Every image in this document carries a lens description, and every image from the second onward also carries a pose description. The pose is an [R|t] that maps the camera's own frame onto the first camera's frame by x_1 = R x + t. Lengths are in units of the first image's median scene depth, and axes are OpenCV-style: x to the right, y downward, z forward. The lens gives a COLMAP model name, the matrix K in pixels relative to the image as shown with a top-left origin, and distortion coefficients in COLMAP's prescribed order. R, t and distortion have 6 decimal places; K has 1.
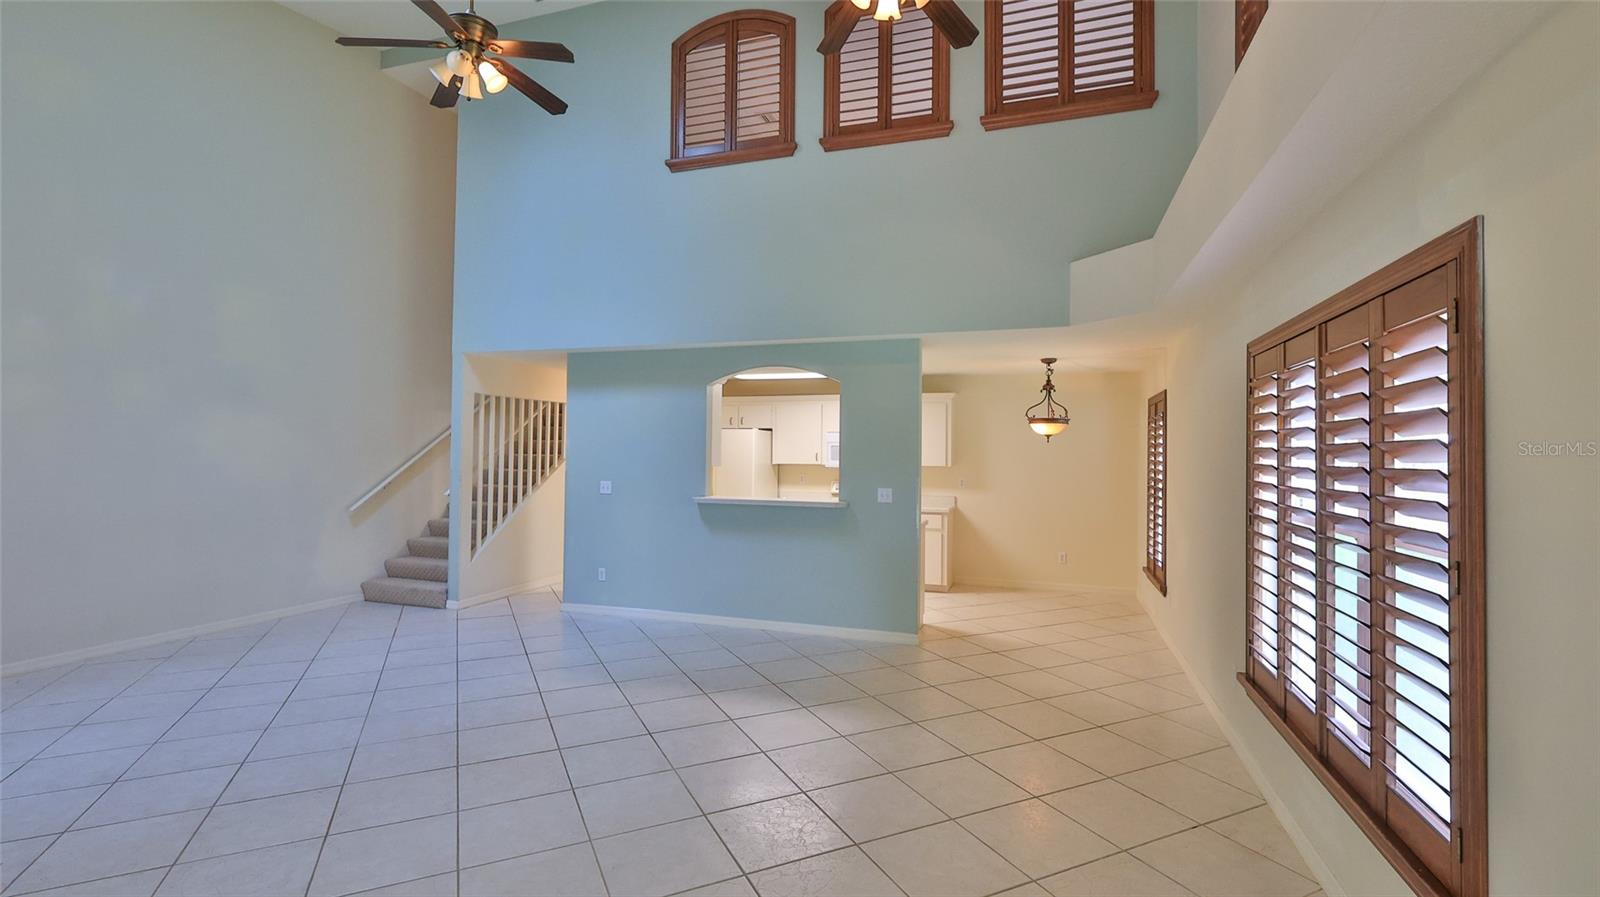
lens RADIAL K [[718.8, 0, 799.6], [0, 718.8, 443.7], [0, 0, 1]] dist [-0.001209, -0.000297]
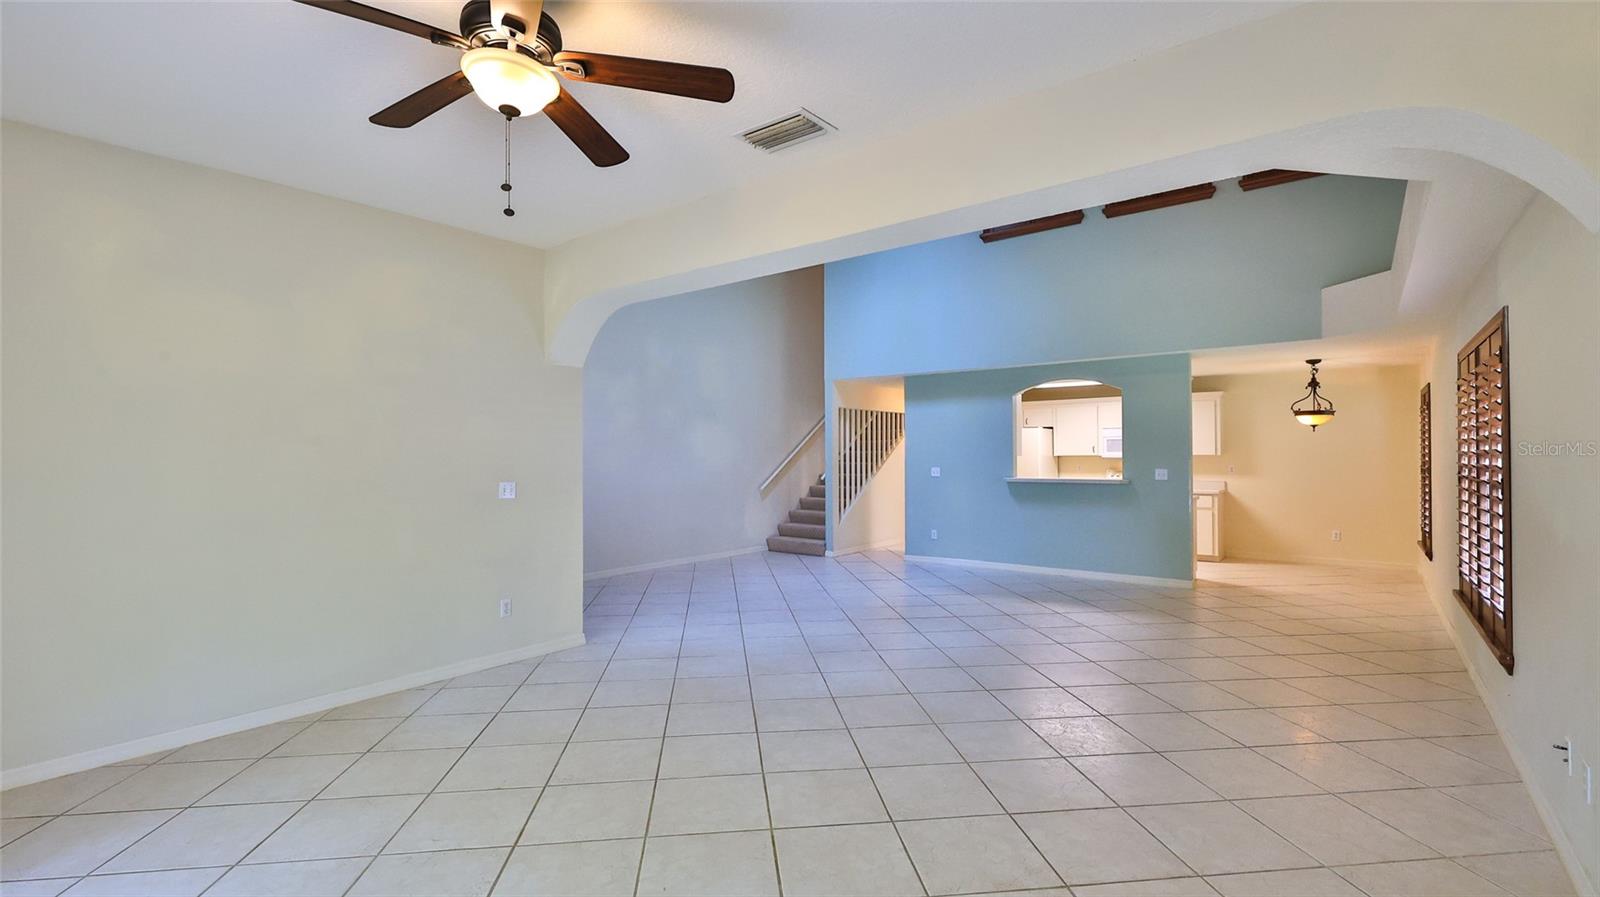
lens RADIAL K [[707.7, 0, 799.7], [0, 707.7, 451.1], [0, 0, 1]] dist [0.002545, 0.000235]
pose [[0.944309, -0.016353, -0.328653, -0.066401], [0.018157, 0.999832, 0.002422, 0.012411], [0.328558, -0.008254, 0.944448, -0.365030]]
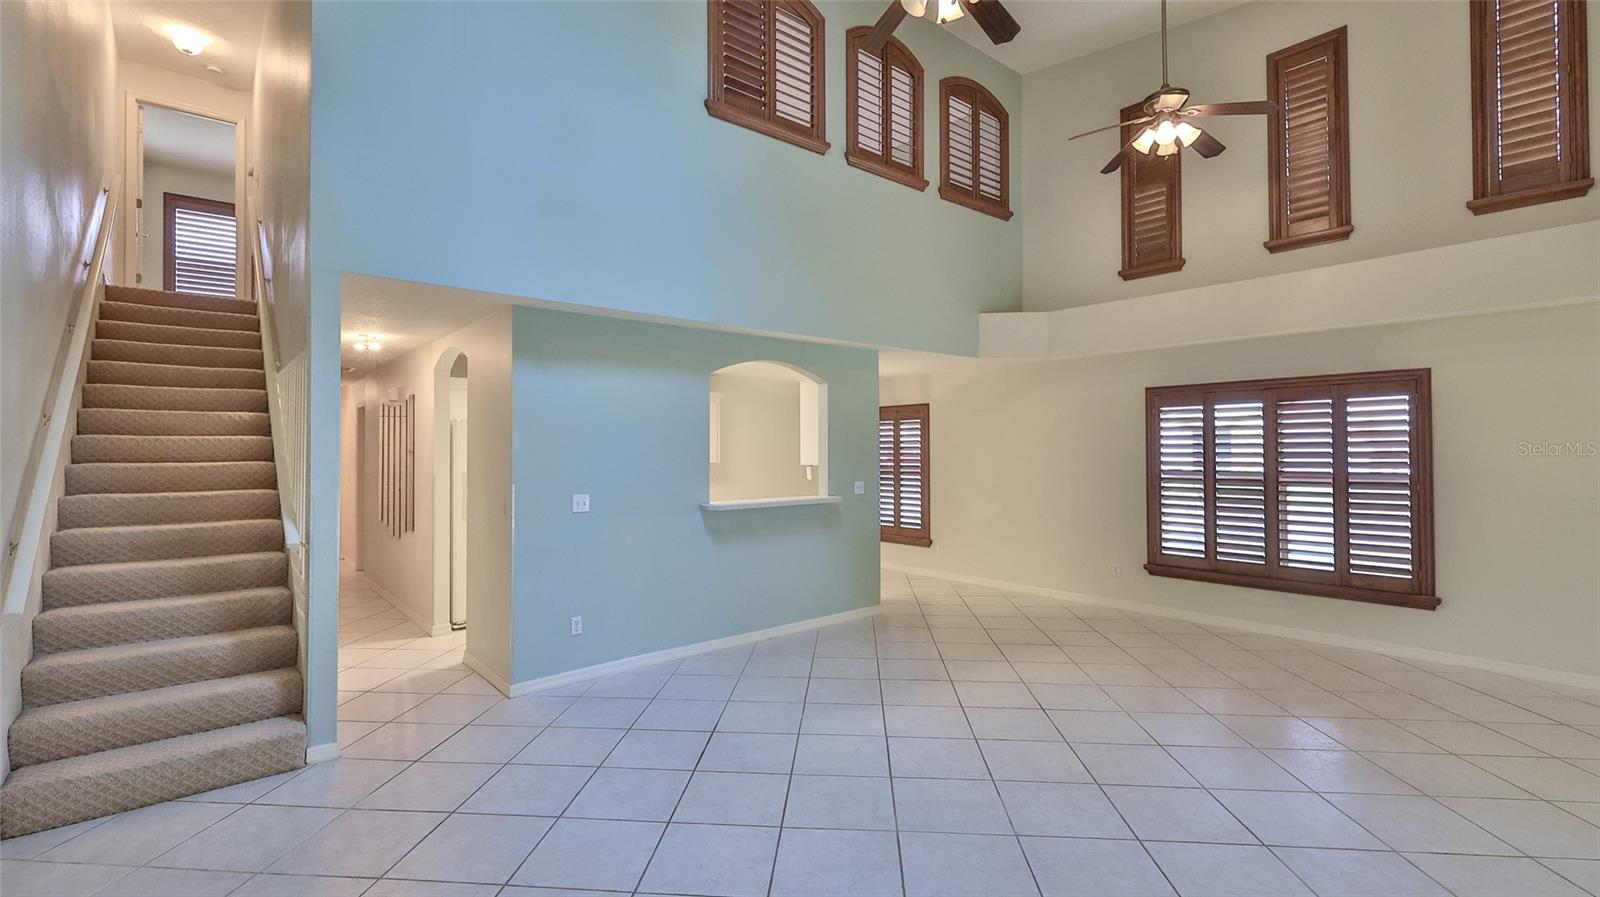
lens RADIAL K [[718.8, 0, 799.6], [0, 718.8, 443.7], [0, 0, 1]] dist [-0.001209, -0.000297]
pose [[0.499266, -0.005474, 0.866432, -0.757777], [-0.002916, 0.999964, 0.007998, -0.004321], [-0.866444, -0.006520, 0.499232, 0.441742]]
